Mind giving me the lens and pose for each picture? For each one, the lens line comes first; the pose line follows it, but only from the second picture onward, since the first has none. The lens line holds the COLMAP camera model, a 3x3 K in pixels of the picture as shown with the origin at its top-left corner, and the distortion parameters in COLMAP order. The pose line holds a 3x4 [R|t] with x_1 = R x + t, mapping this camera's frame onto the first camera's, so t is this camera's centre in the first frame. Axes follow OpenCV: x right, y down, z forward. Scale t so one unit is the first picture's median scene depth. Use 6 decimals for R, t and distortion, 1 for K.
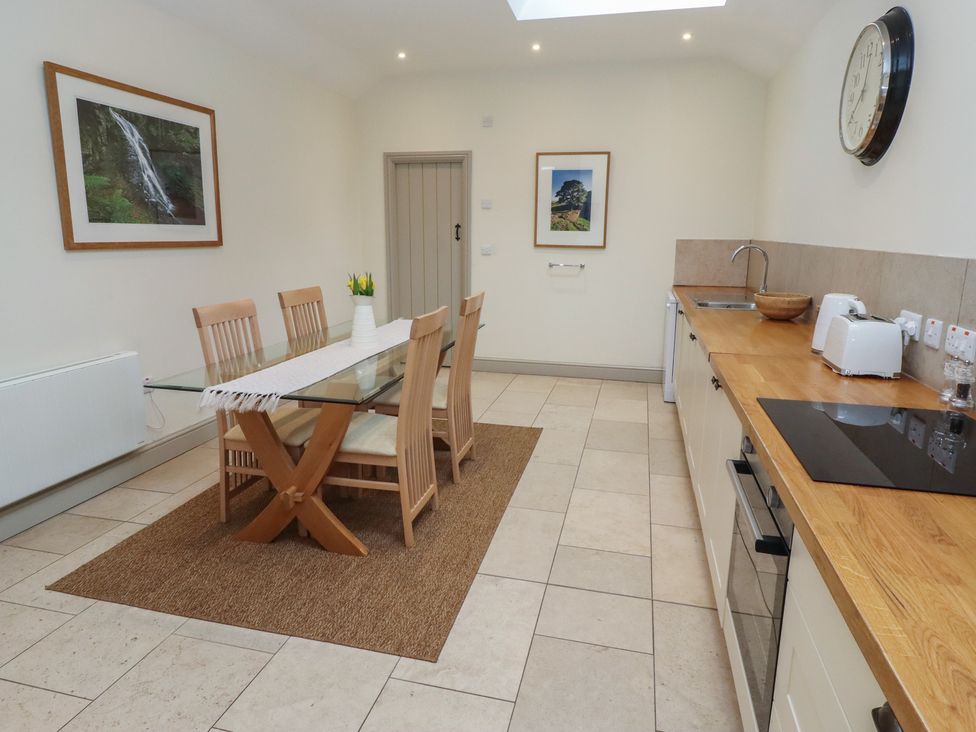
lens RADIAL K [[583.2, 0, 506.9], [0, 583.2, 353.0], [0, 0, 1]] dist [0.005457, 0.001706]
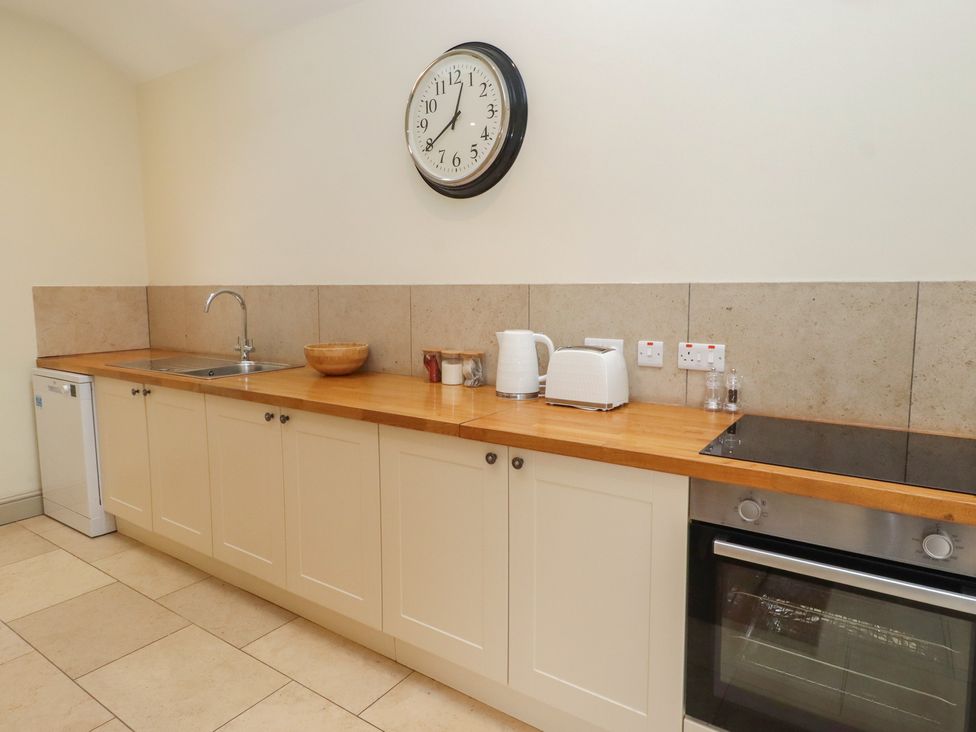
lens RADIAL K [[583.2, 0, 506.9], [0, 583.2, 353.0], [0, 0, 1]] dist [0.005457, 0.001706]
pose [[0.355550, -0.117055, 0.927298, -0.130621], [0.200736, 0.978538, 0.046556, -0.049037], [-0.912847, 0.169589, 0.371417, 0.297442]]
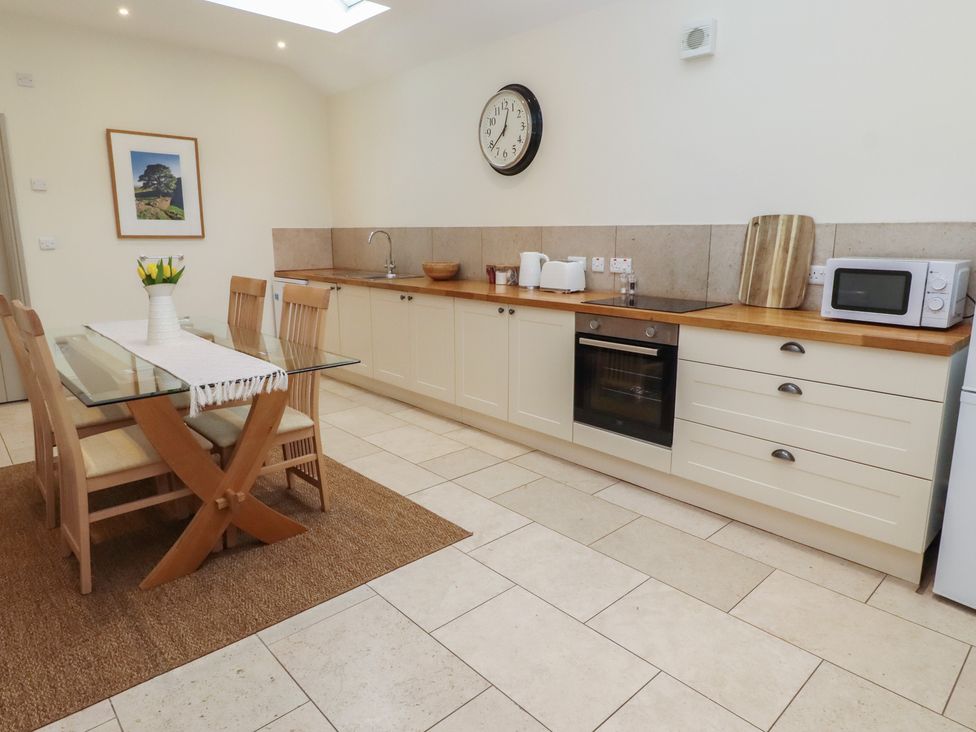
lens RADIAL K [[583.2, 0, 506.9], [0, 583.2, 353.0], [0, 0, 1]] dist [0.005457, 0.001706]
pose [[0.551714, -0.179636, 0.814458, -0.391601], [0.178629, 0.979320, 0.094995, 0.005857], [-0.814680, 0.093076, 0.572393, 0.052239]]
